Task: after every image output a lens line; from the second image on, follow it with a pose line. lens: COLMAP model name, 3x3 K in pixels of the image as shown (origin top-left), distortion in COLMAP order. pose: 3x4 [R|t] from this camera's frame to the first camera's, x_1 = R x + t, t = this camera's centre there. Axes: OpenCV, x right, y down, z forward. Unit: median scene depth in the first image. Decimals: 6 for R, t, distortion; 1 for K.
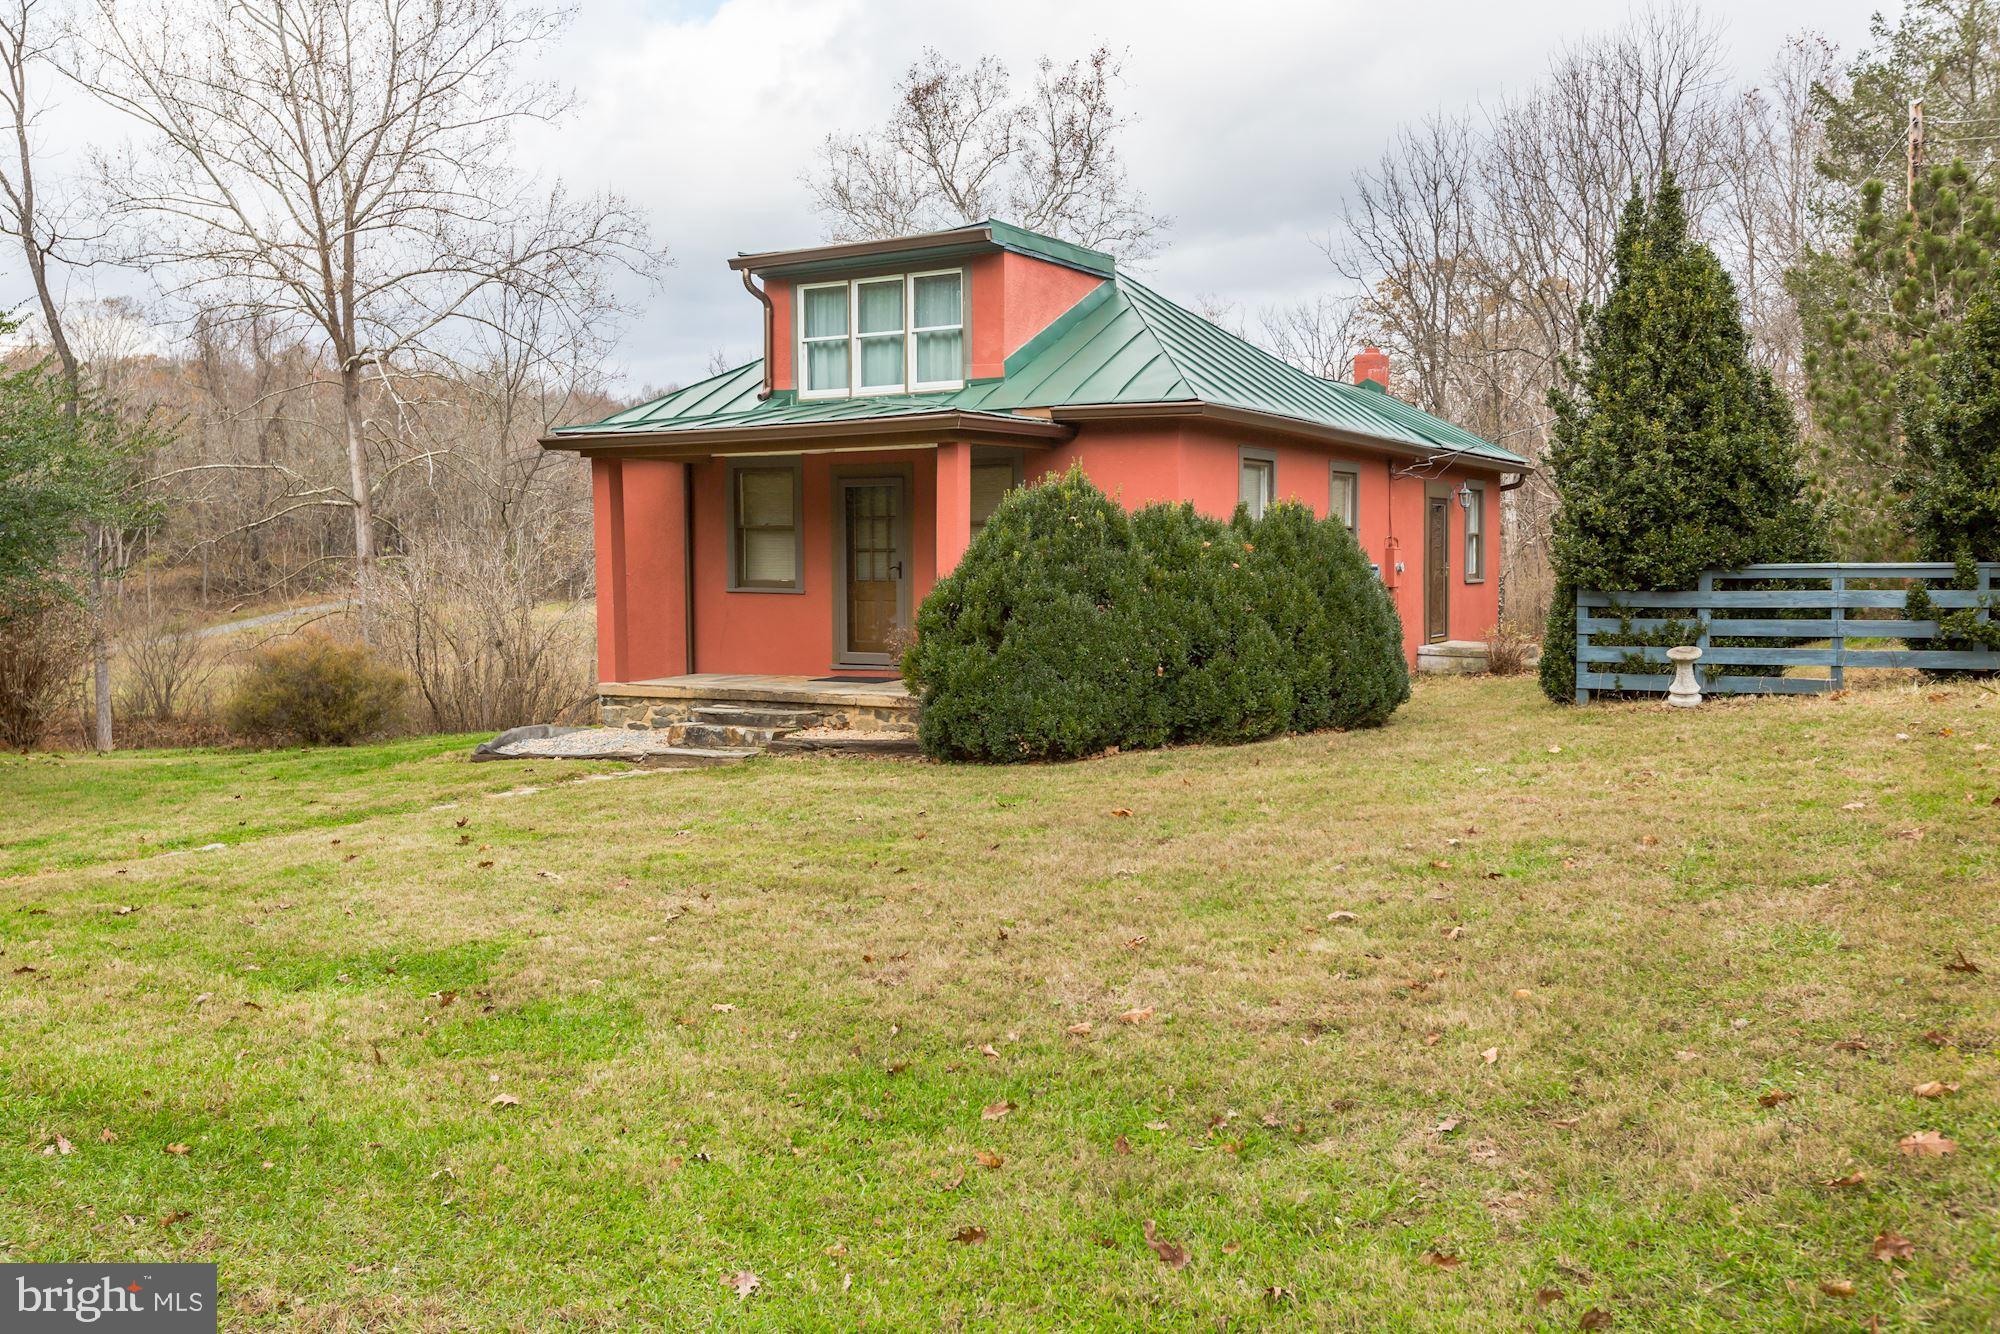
lens RADIAL K [[1698.6, 0, 944.9], [0, 1698.6, 669.9], [0, 0, 1]] dist [0.005843, 0.003135]
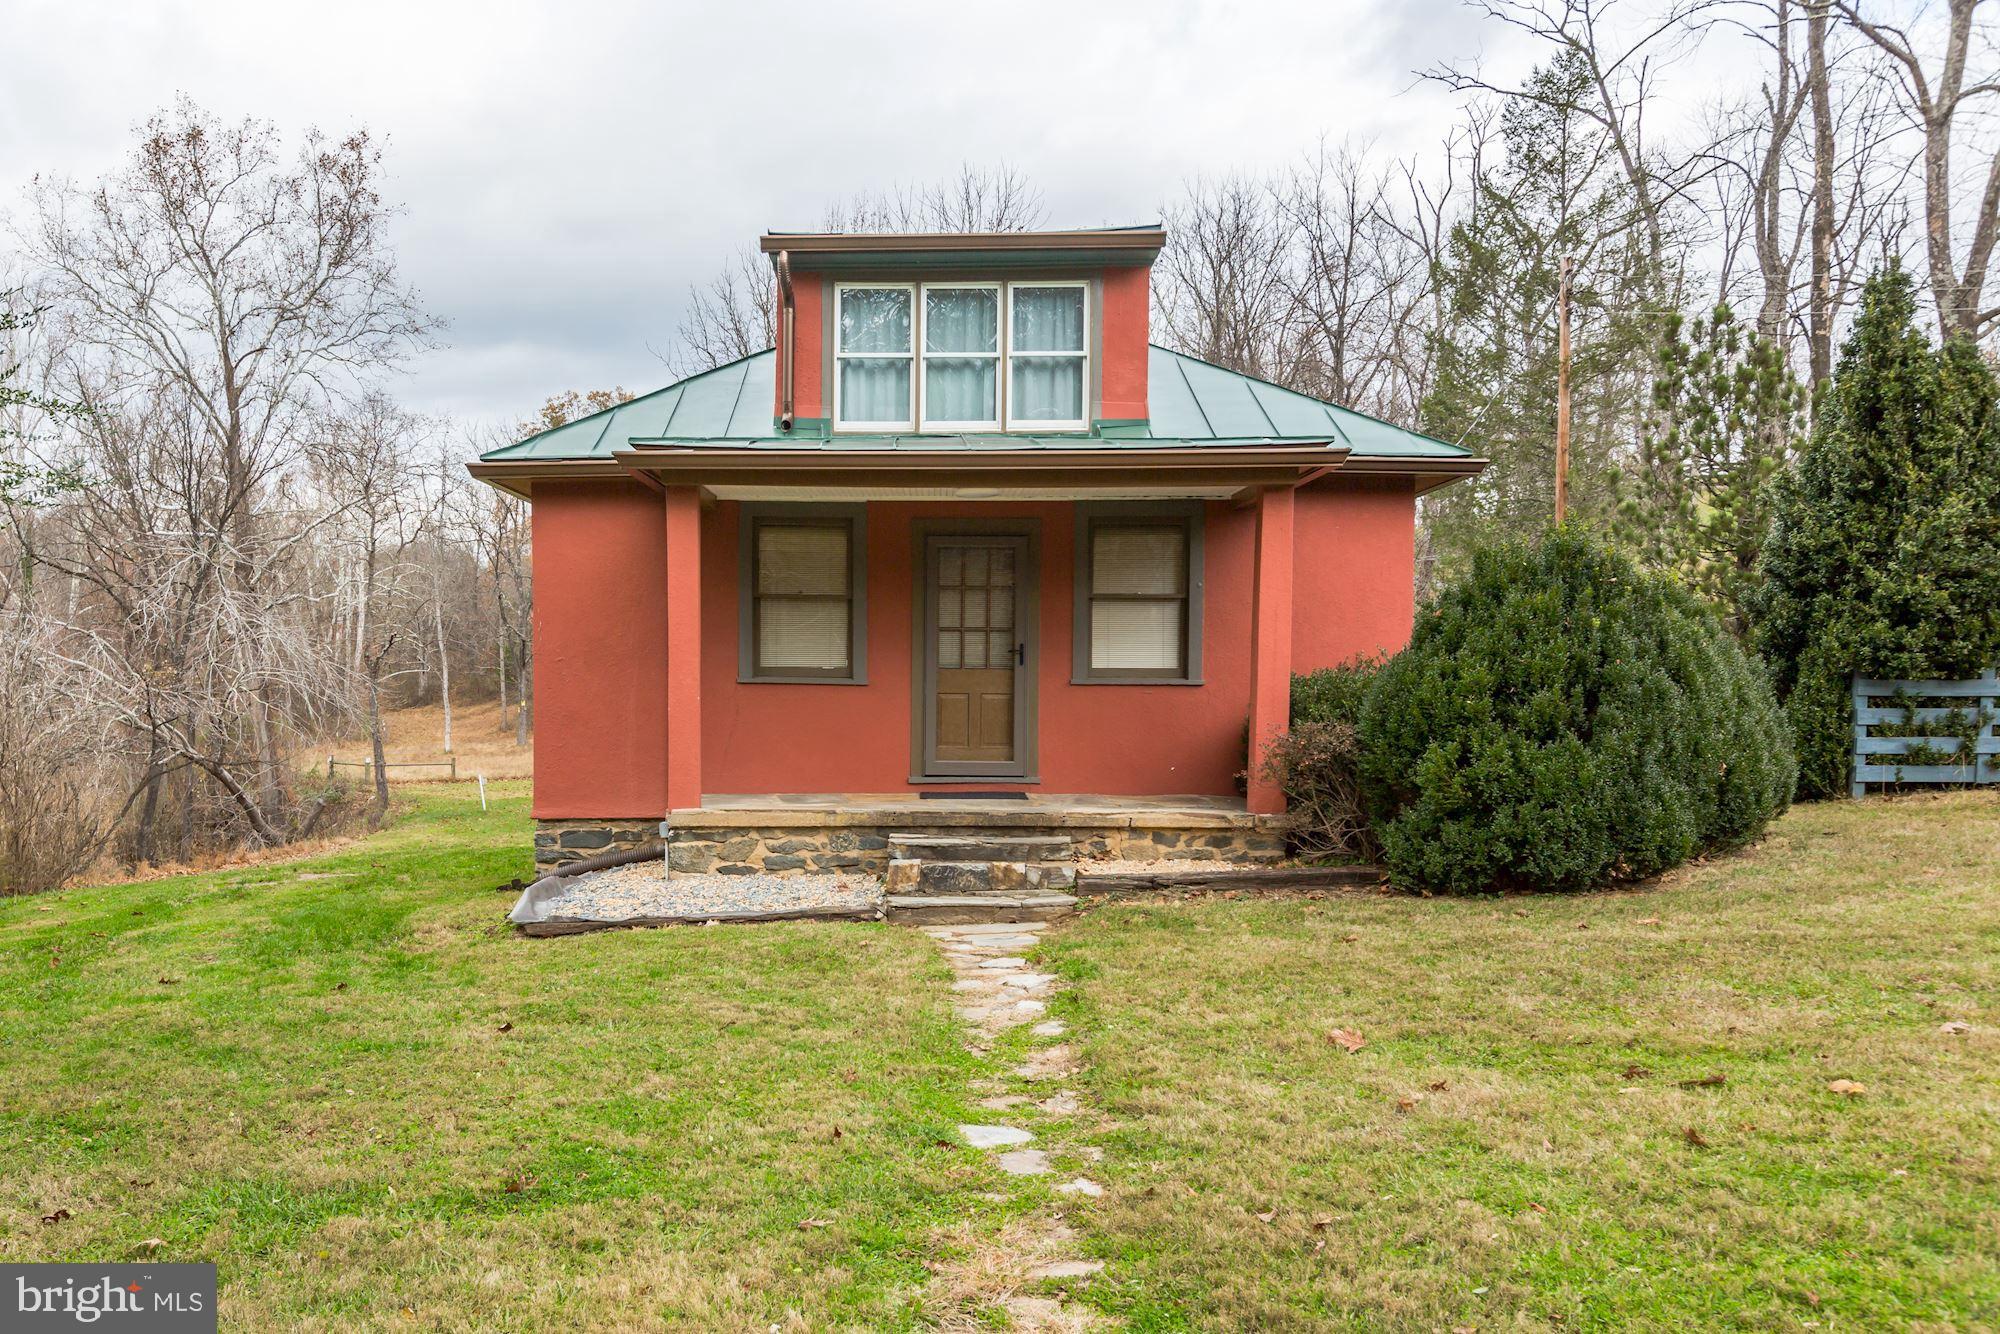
lens RADIAL K [[1638.6, 0, 839.8], [0, 1638.6, 730.3], [0, 0, 1]] dist [0.005237, 0.001788]
pose [[0.876086, -0.005248, 0.482126, -0.477612], [0.023417, 0.999224, -0.031676, -0.001960], [-0.481585, 0.039041, 0.875529, 0.391342]]
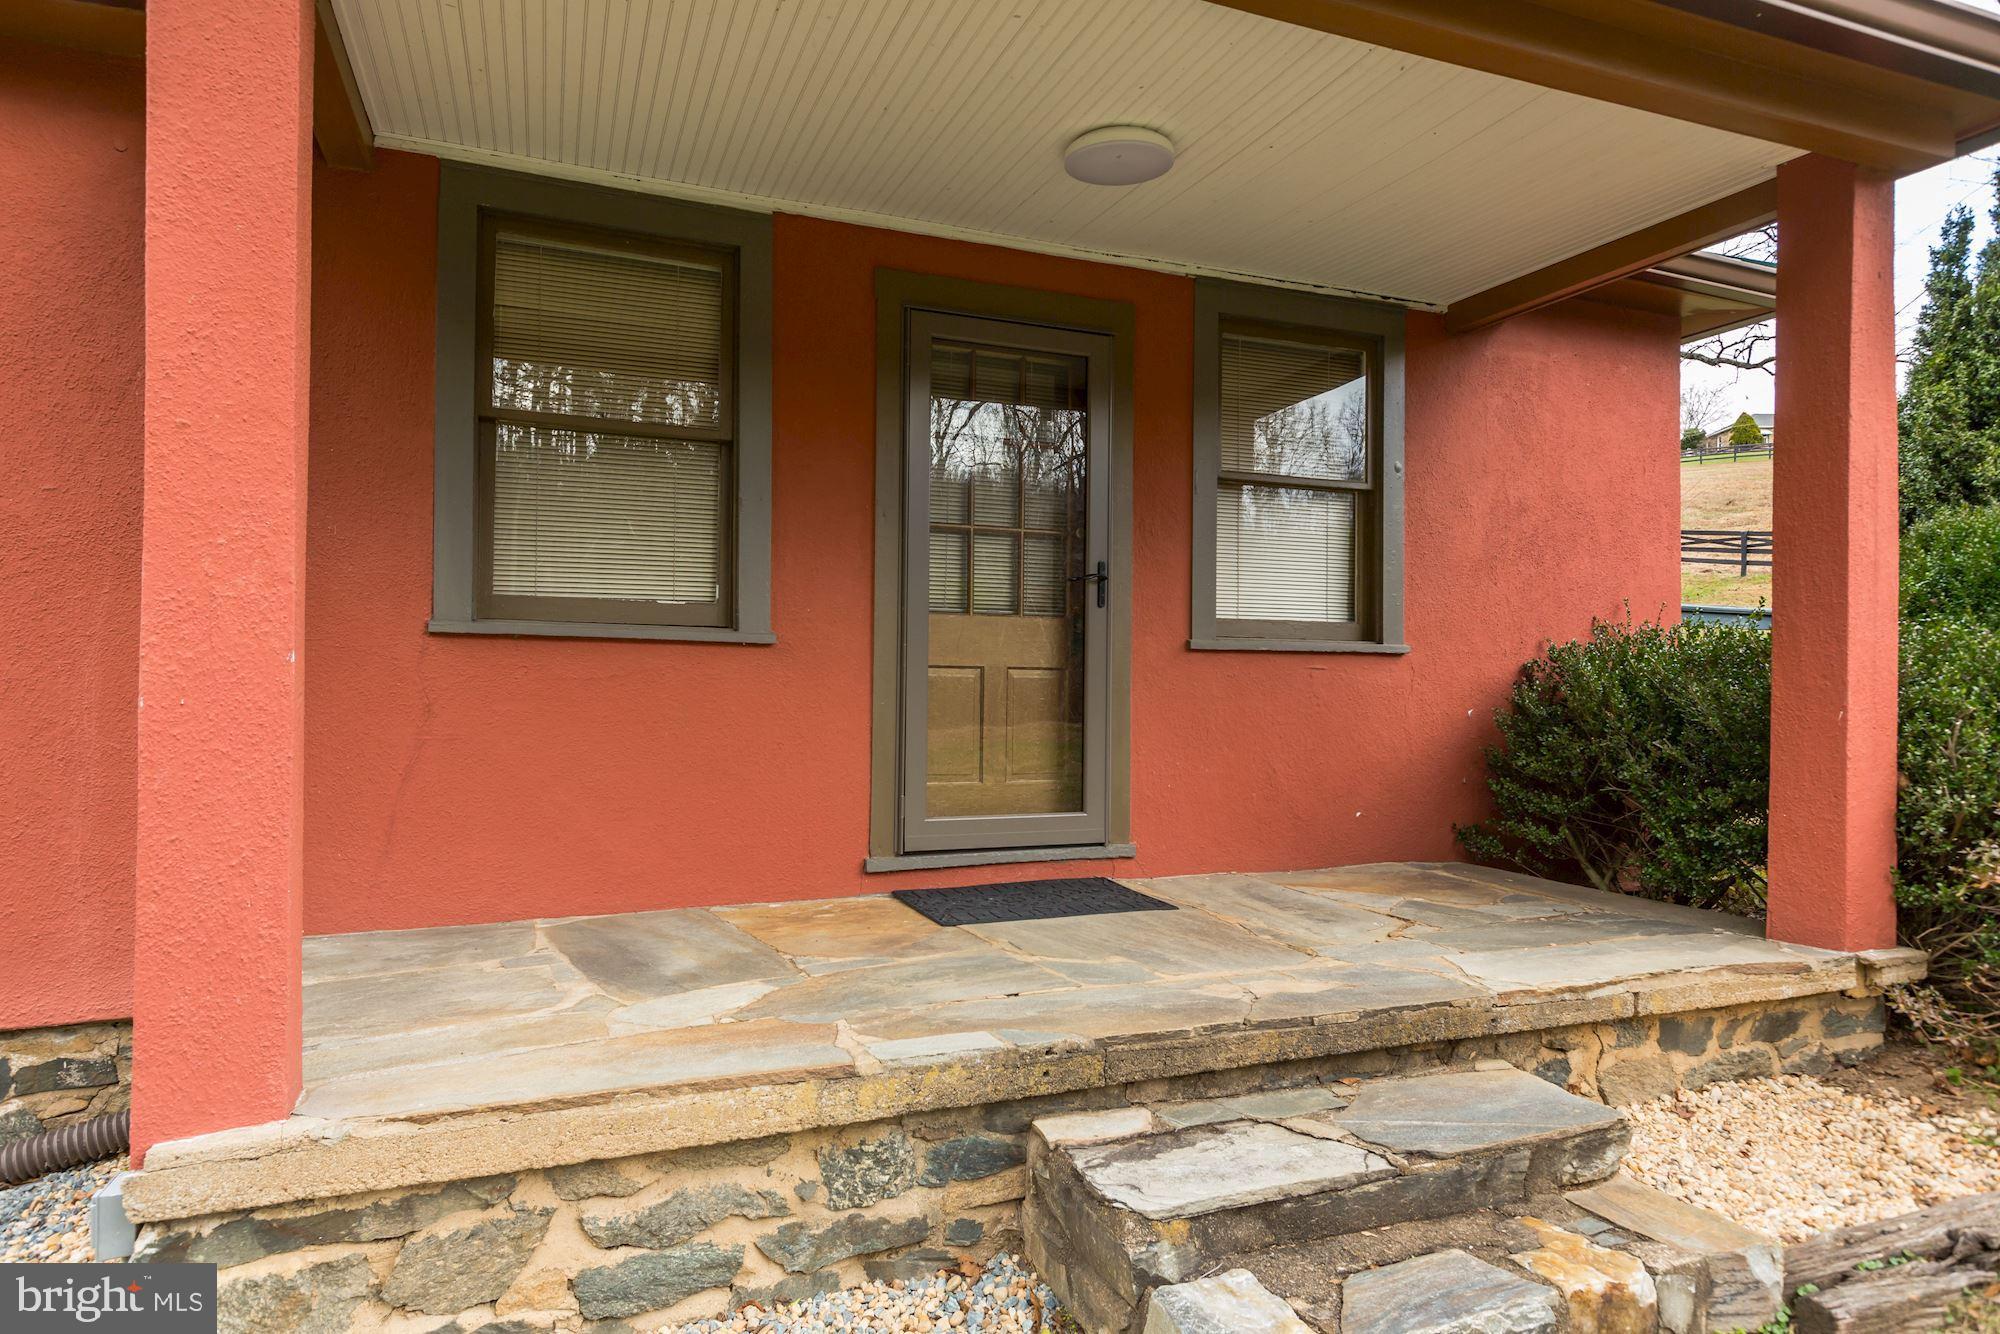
lens RADIAL K [[1176.6, 0, 1000.0], [0, 1176.6, 667.0], [0, 0, 1]] dist [0.001975, -0.000391]
pose [[0.597236, 0.021962, 0.801765, -0.250949], [0.042711, 0.997336, -0.059134, -0.027560], [-0.800928, 0.069561, 0.594707, 0.892525]]
